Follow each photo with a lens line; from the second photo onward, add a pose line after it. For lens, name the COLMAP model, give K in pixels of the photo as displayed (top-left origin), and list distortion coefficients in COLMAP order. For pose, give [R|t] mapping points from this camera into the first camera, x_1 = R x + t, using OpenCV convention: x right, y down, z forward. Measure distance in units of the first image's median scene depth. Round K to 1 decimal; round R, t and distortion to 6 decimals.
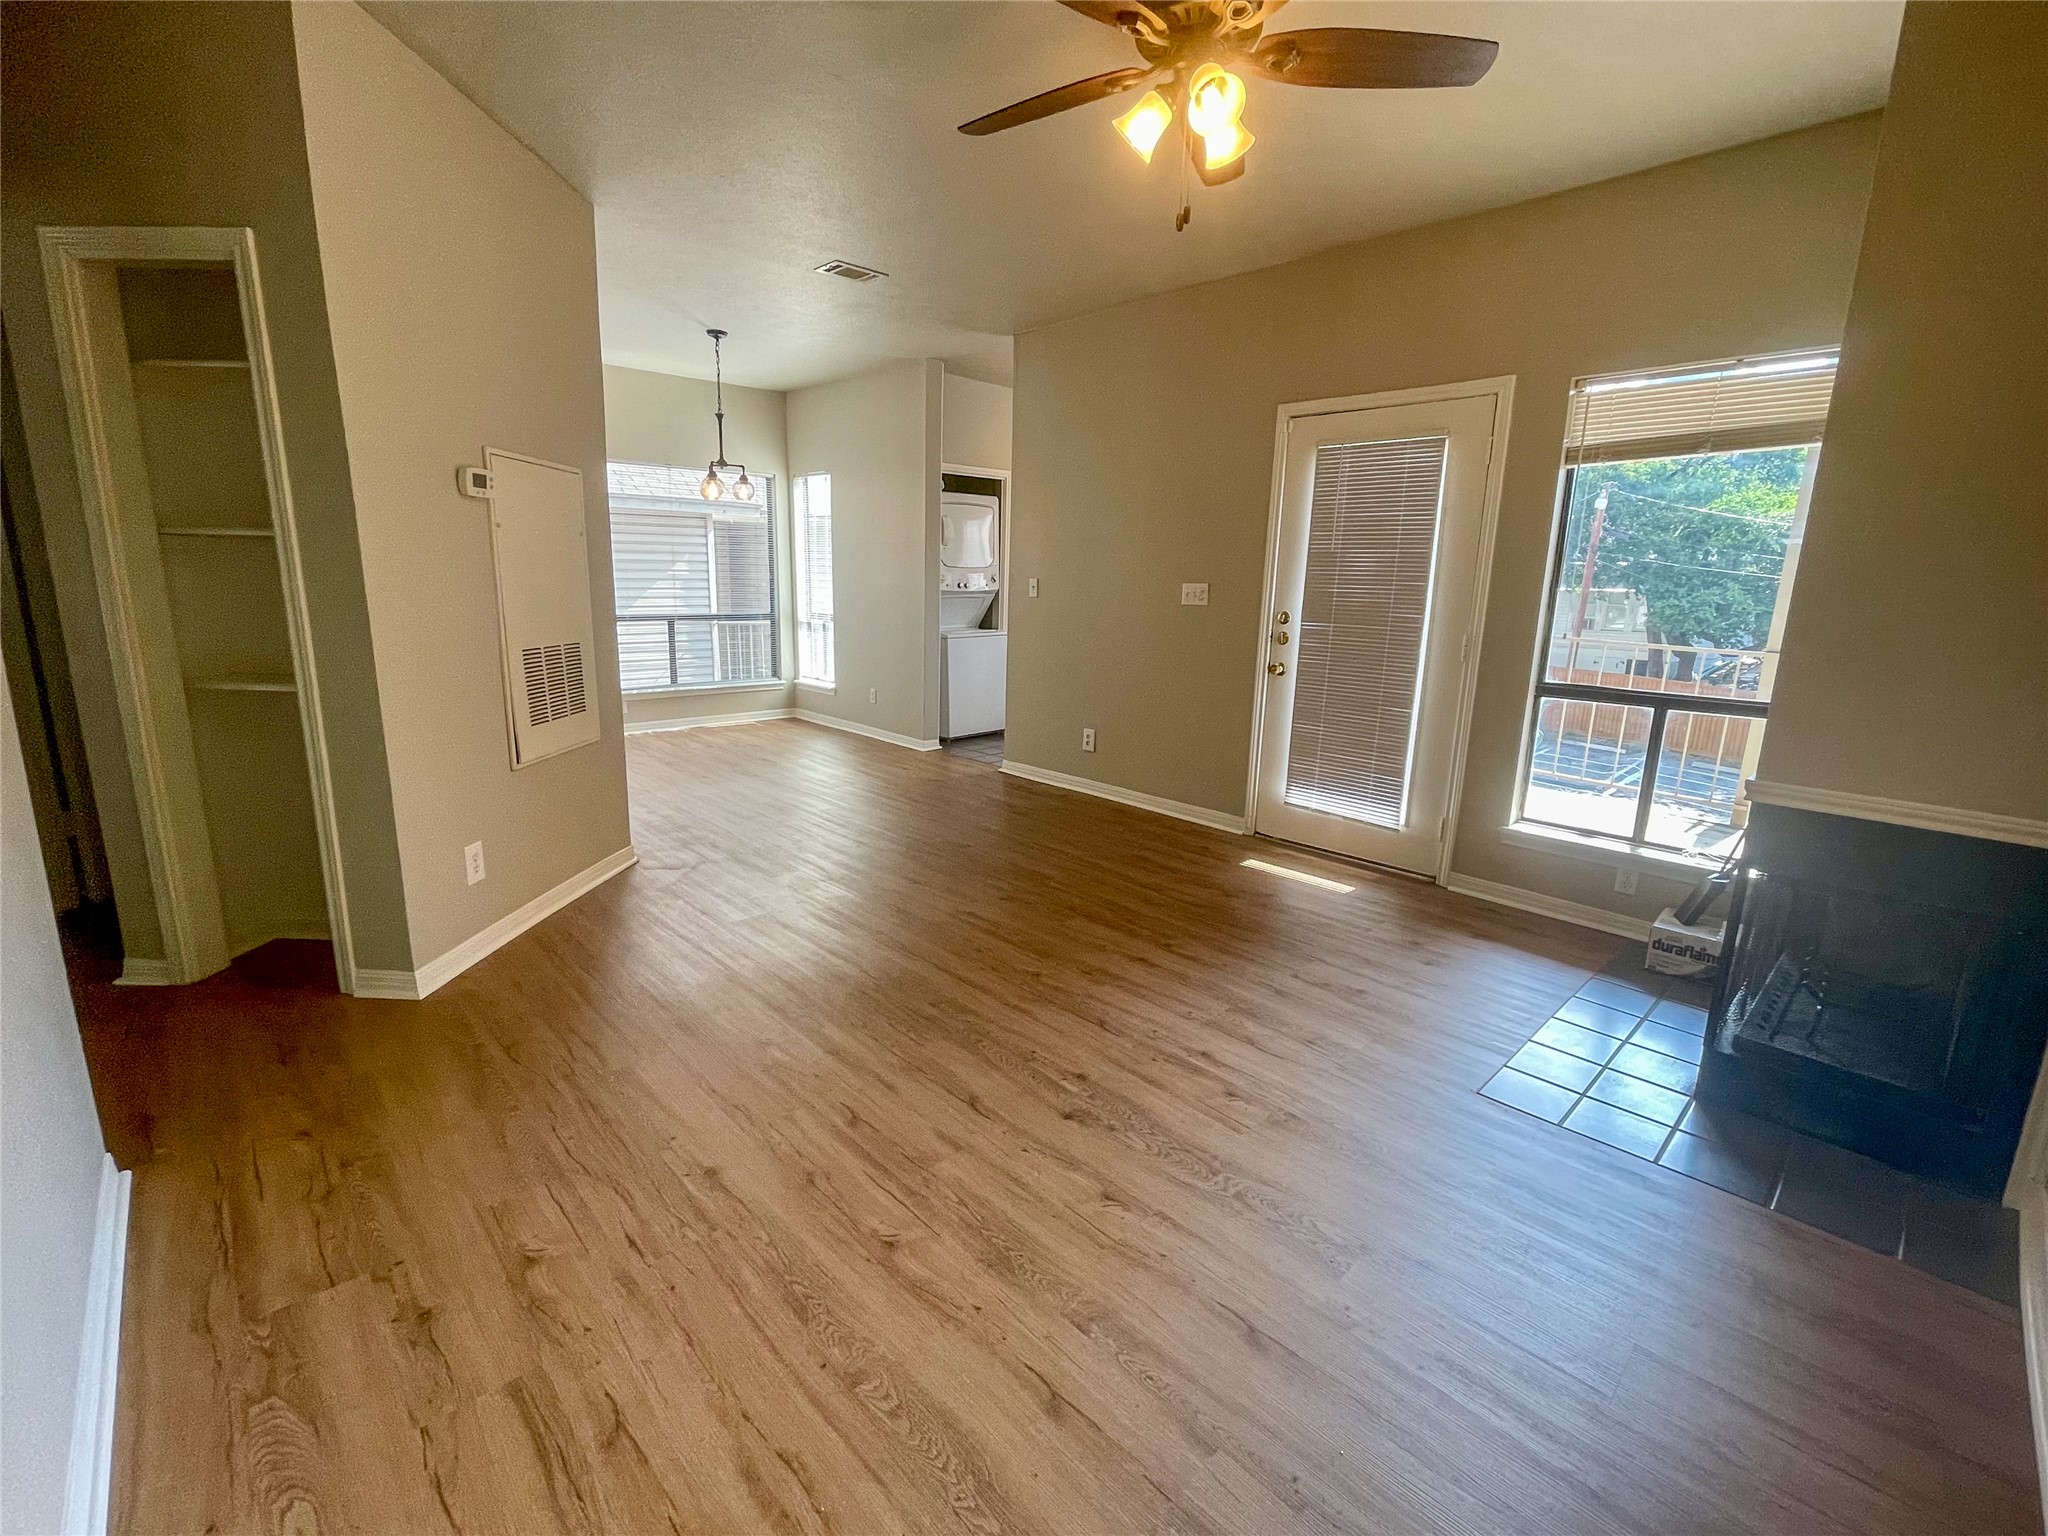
lens RADIAL K [[899.7, 0, 1034.2], [0, 899.7, 767.6], [0, 0, 1]] dist [-0.002338, -0.000261]
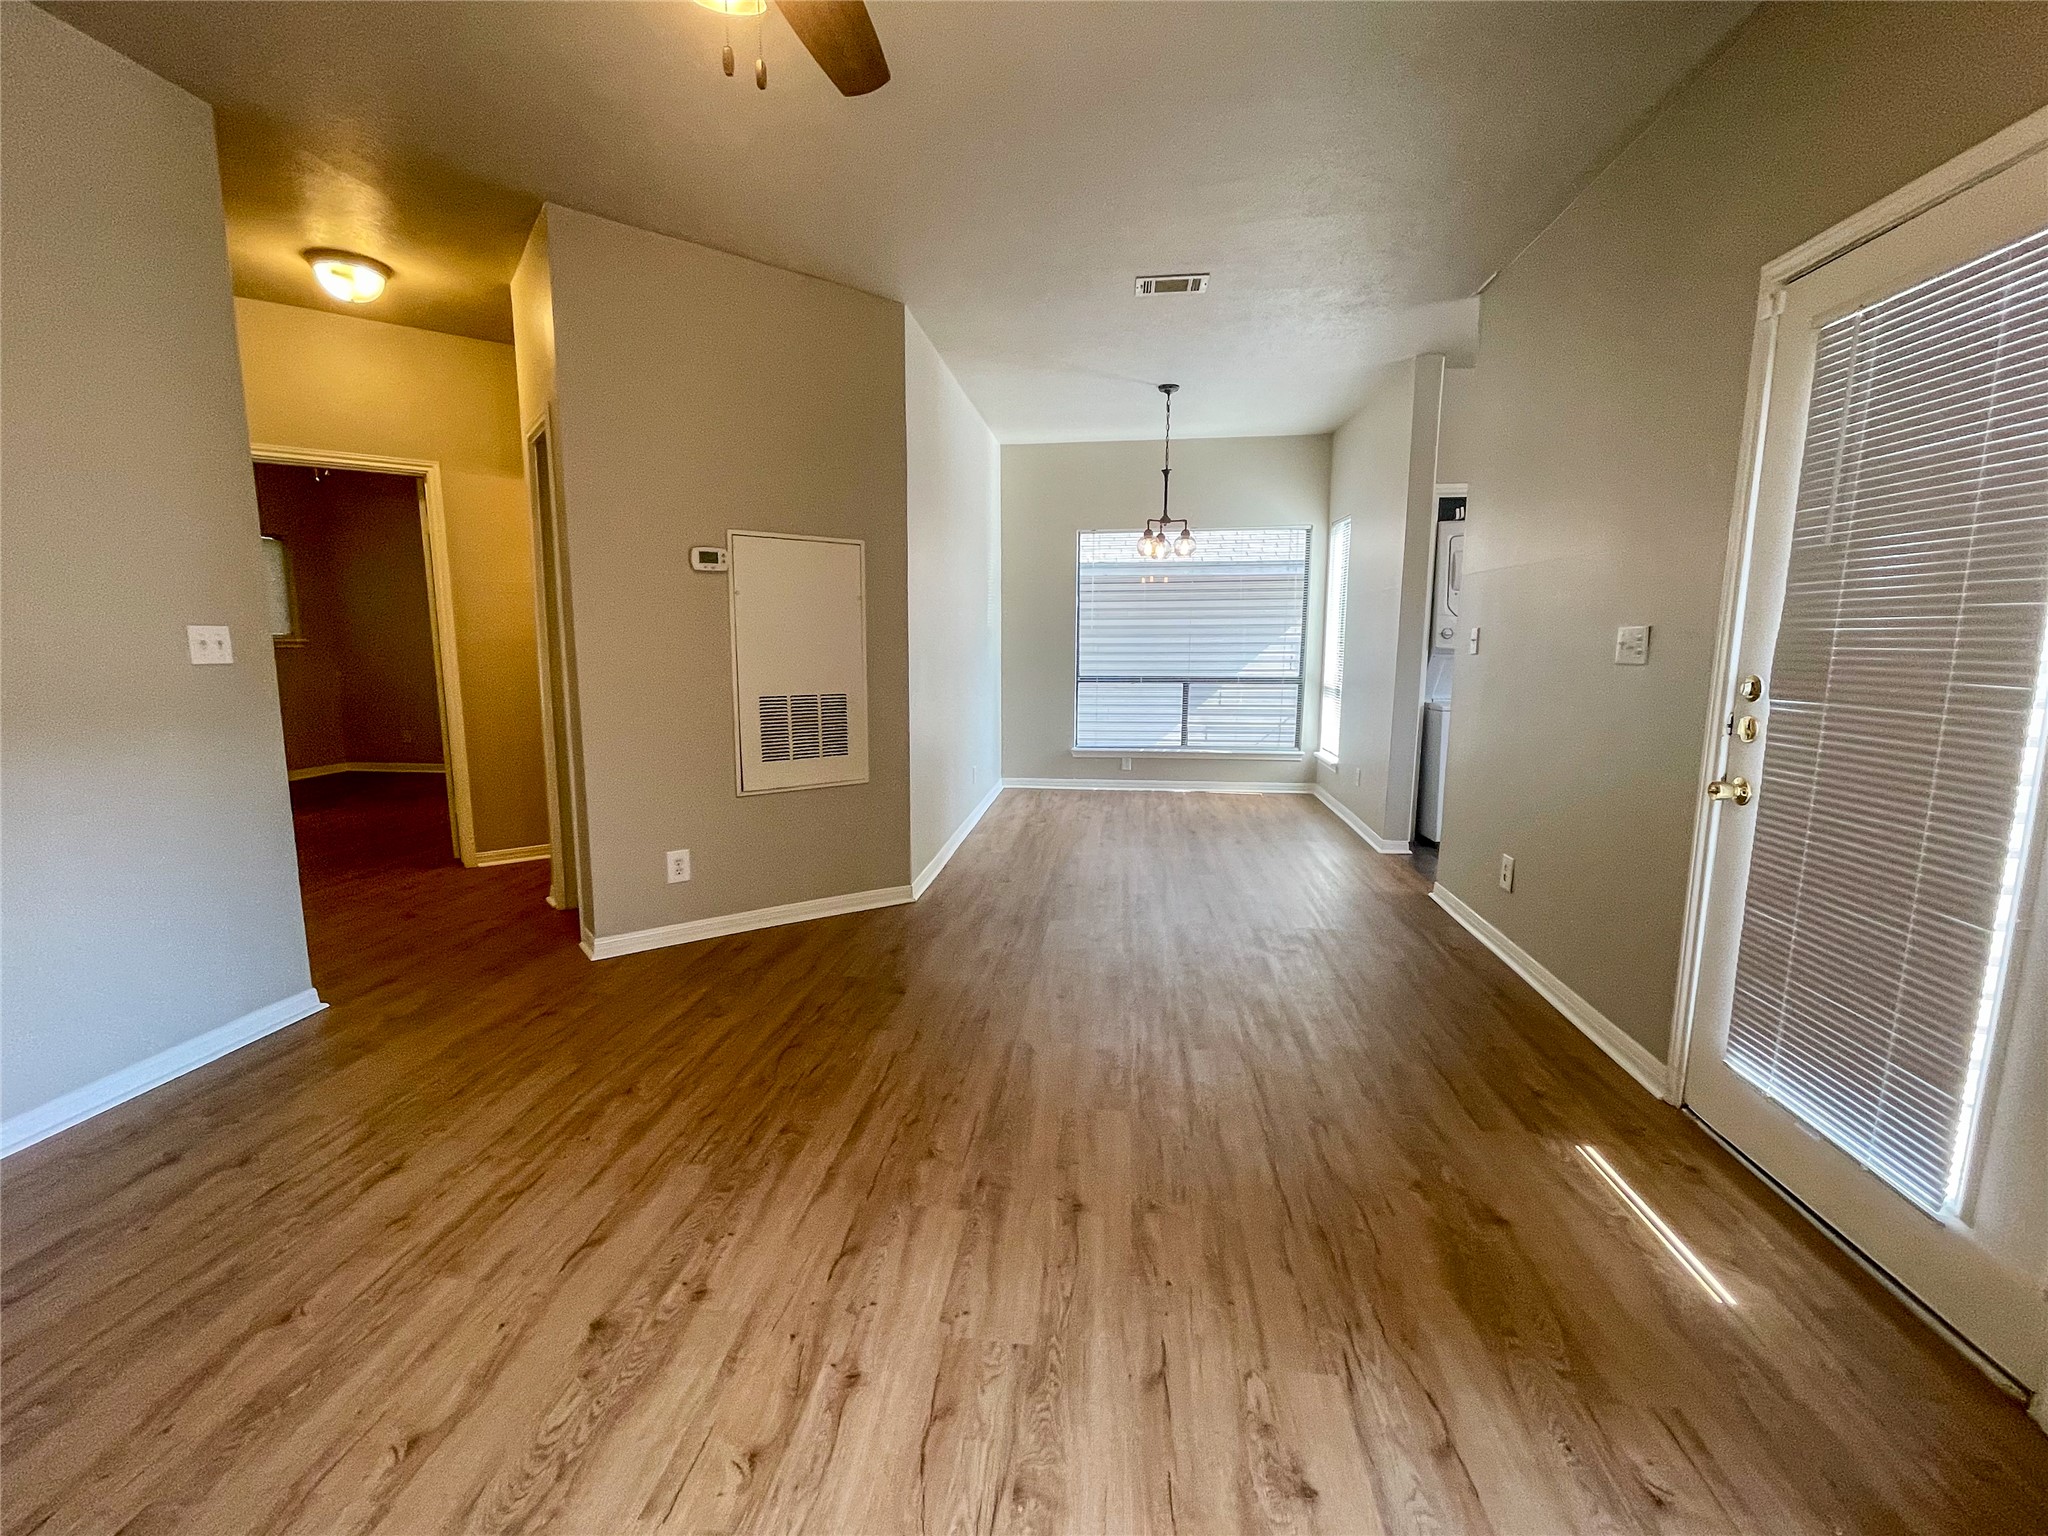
lens RADIAL K [[899.7, 0, 1034.2], [0, 899.7, 767.6], [0, 0, 1]] dist [-0.002338, -0.000261]
pose [[0.619752, 0.091050, -0.779498, 0.446160], [-0.150690, 0.988572, -0.004337, -0.067325], [0.770195, 0.120150, 0.626389, 0.421762]]
